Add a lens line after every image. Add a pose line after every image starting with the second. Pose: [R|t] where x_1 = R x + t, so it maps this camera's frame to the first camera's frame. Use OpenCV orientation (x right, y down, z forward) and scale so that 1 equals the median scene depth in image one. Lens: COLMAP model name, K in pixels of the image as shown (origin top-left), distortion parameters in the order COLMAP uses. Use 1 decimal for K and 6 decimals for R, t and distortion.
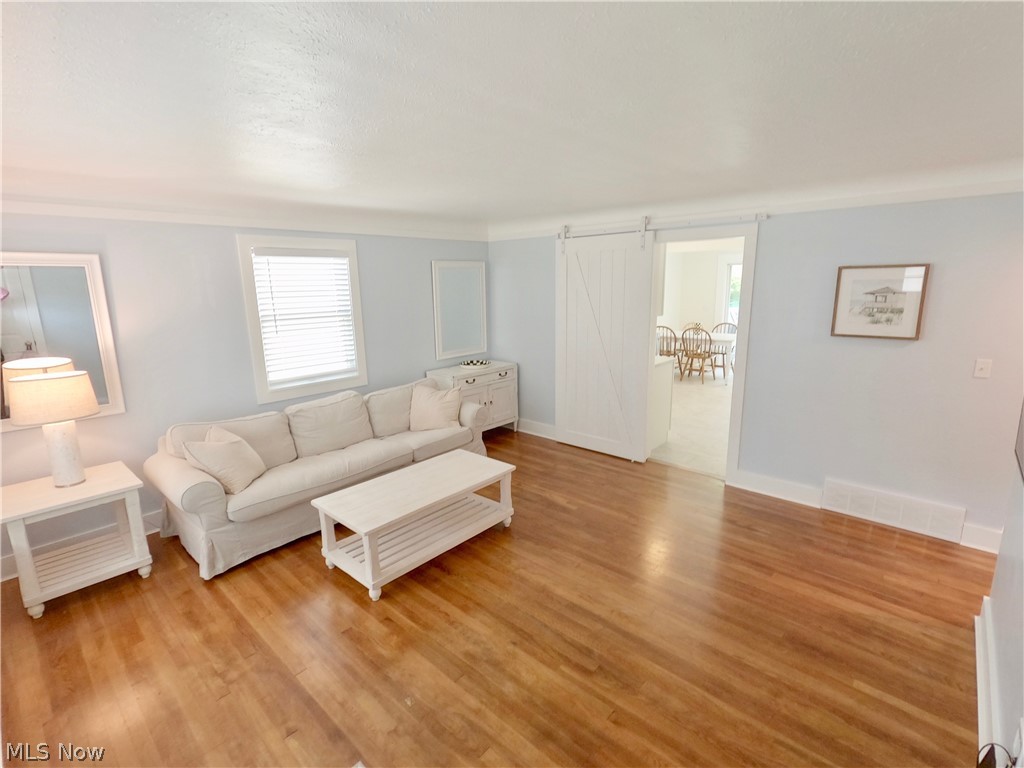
lens RADIAL K [[491.5, 0, 512.0], [0, 491.5, 384.0], [0, 0, 1]] dist [-0.003454, -0.000176]
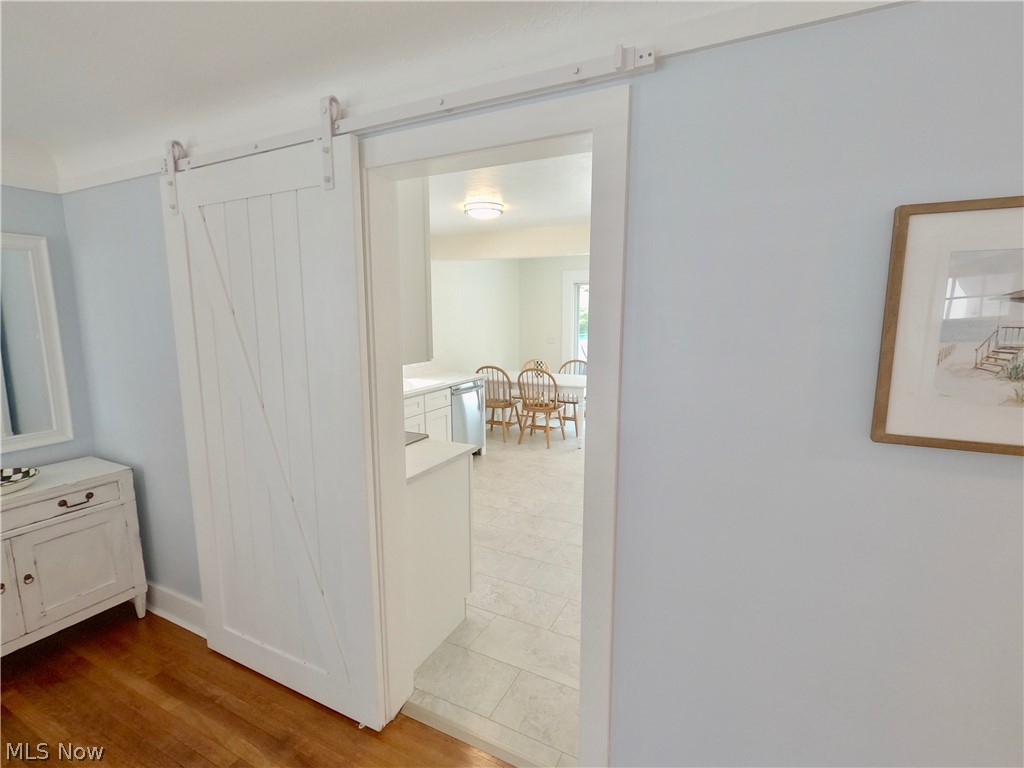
lens RADIAL K [[491.5, 0, 512.0], [0, 491.5, 384.0], [0, 0, 1]] dist [-0.003454, -0.000176]
pose [[0.964246, -0.024244, 0.263897, 0.158168], [0.040358, 0.997625, -0.055812, -0.055109], [-0.261917, 0.064467, 0.962935, 0.338303]]
